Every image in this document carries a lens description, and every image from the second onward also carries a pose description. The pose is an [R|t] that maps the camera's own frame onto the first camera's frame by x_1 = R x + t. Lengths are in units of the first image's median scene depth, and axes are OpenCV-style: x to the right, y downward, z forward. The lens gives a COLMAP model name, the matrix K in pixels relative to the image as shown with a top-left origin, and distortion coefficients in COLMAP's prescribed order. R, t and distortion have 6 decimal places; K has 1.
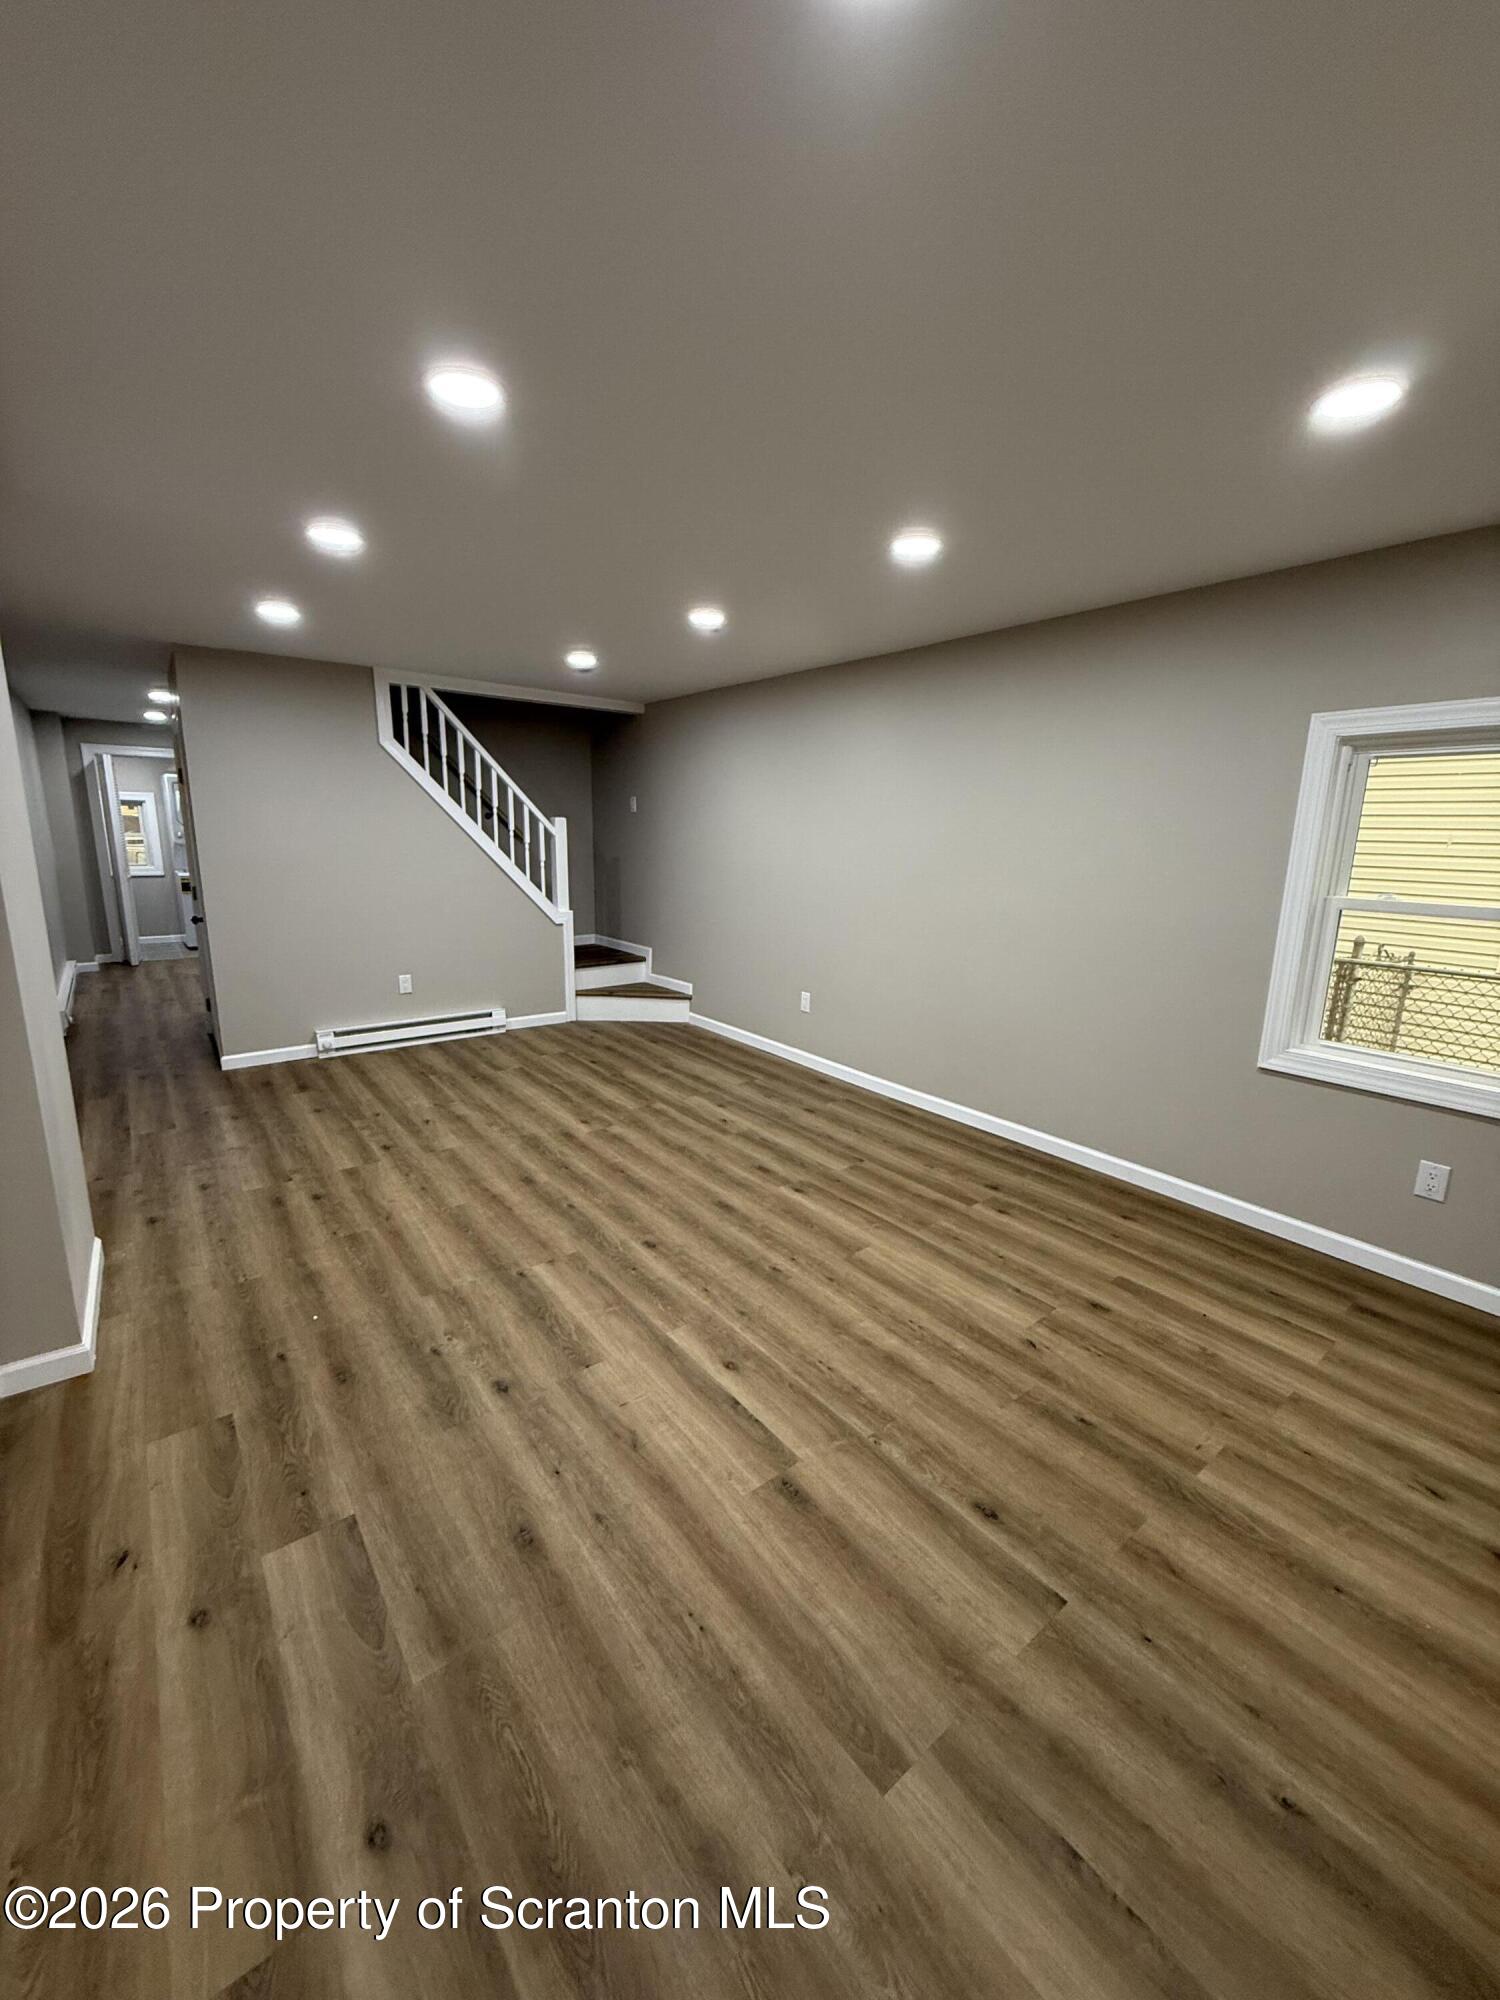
lens RADIAL K [[797.4, 0, 753.7], [0, 797.4, 995.6], [0, 0, 1]] dist [0.000635, 0.000801]
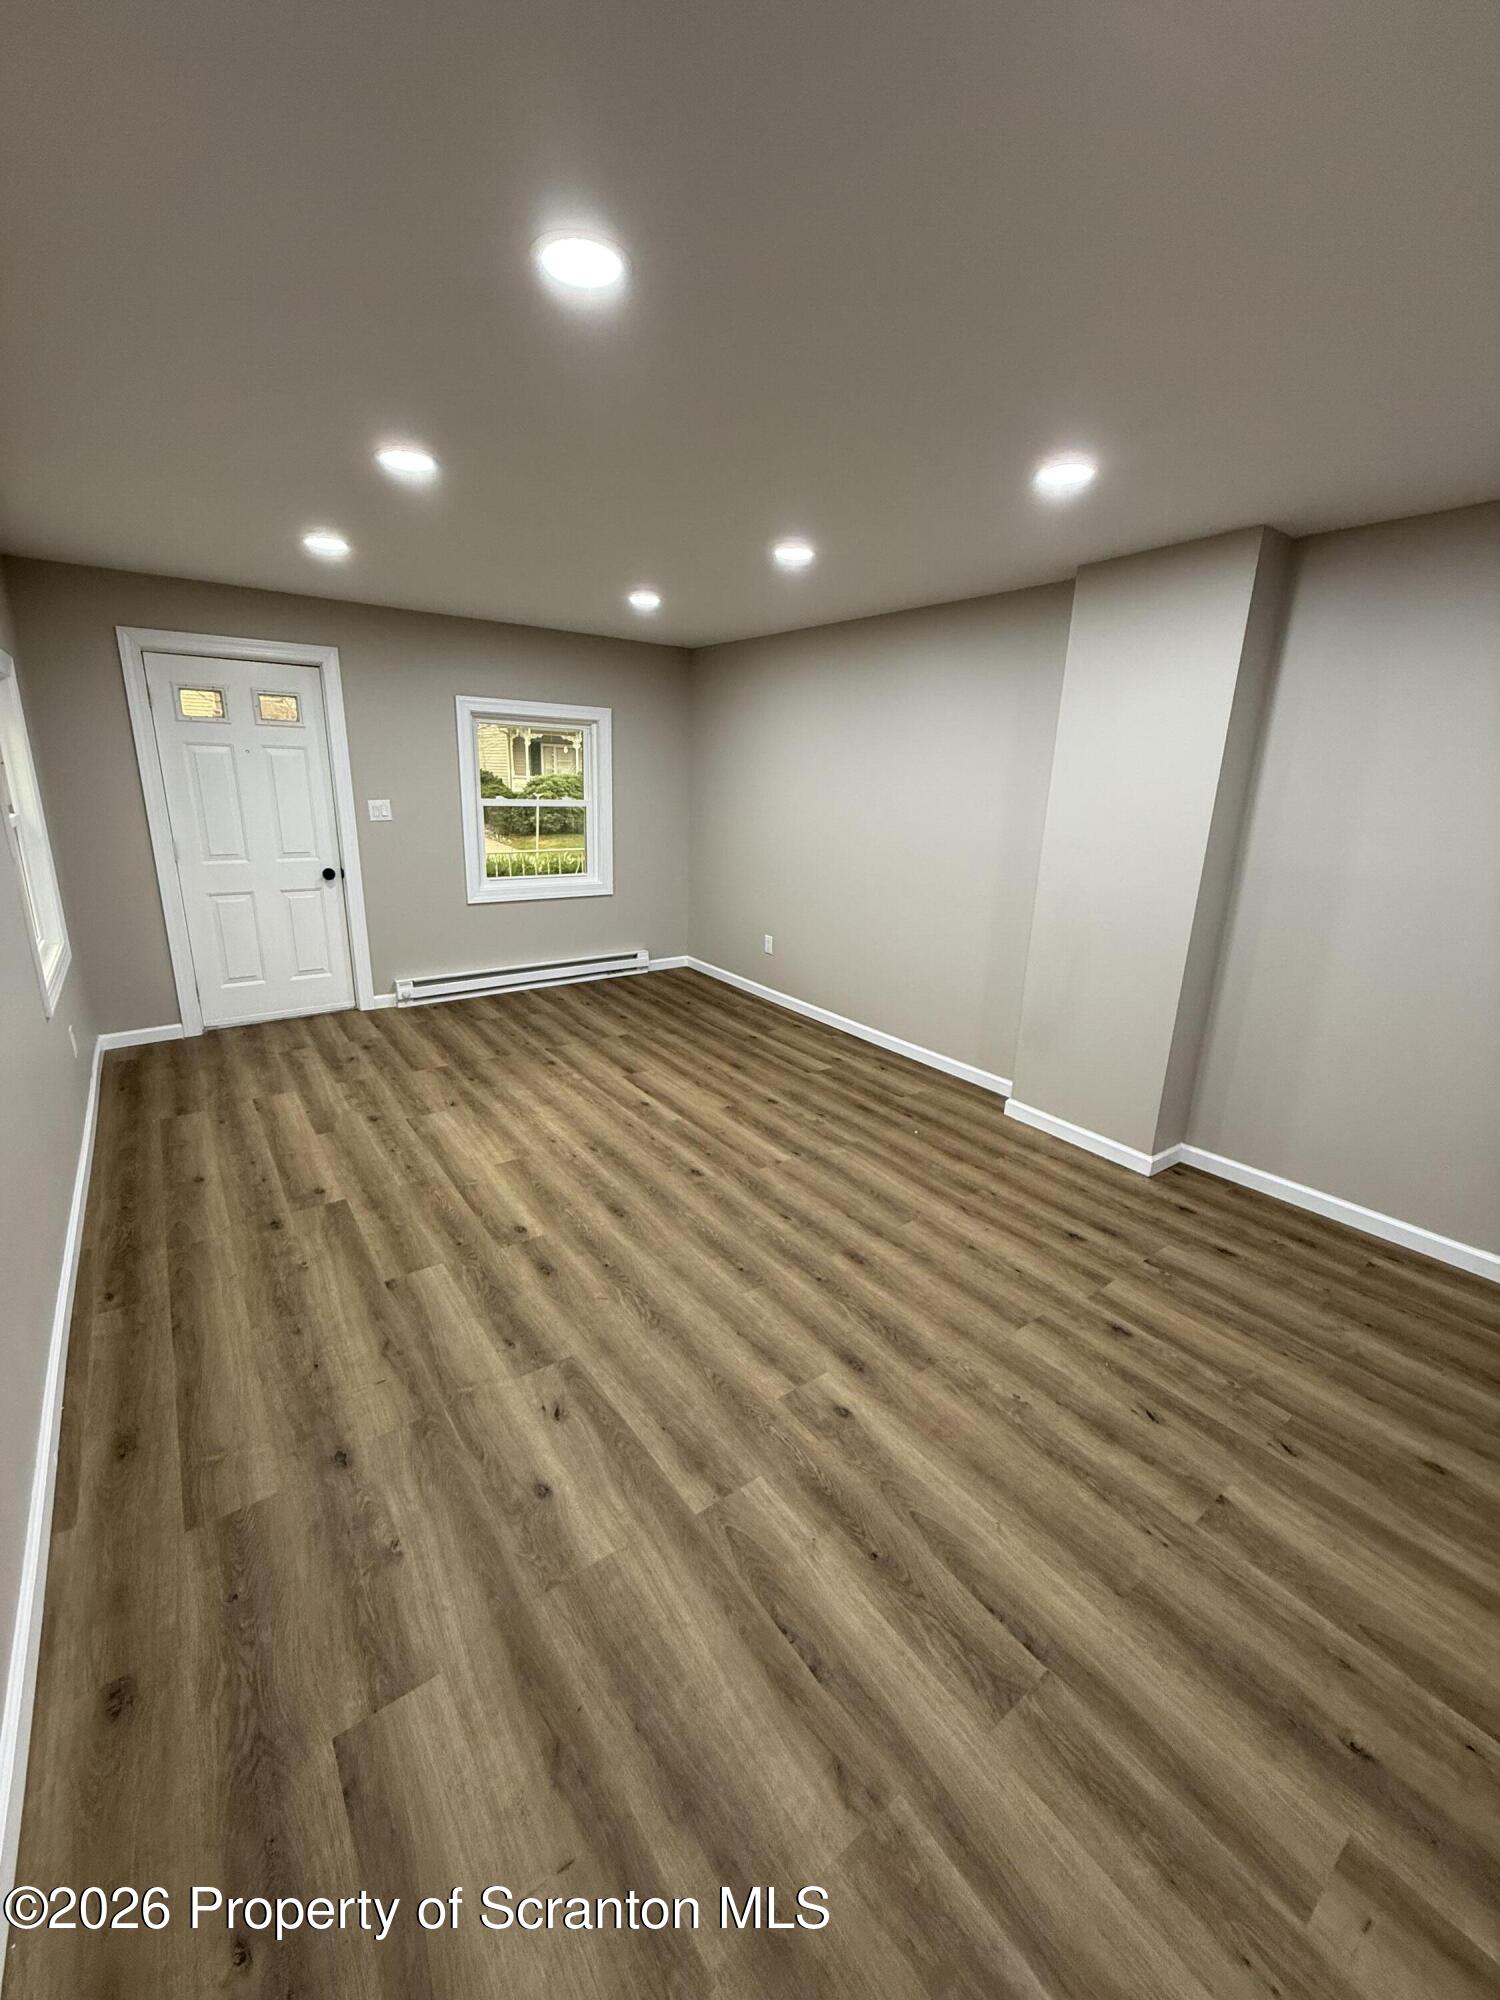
lens RADIAL K [[797.4, 0, 753.7], [0, 797.4, 995.6], [0, 0, 1]] dist [0.000635, 0.000801]
pose [[-0.998278, -0.057733, 0.010417, -0.212184], [-0.046560, 0.887726, 0.458012, -0.426820], [-0.035690, 0.456738, -0.888885, 1.916293]]
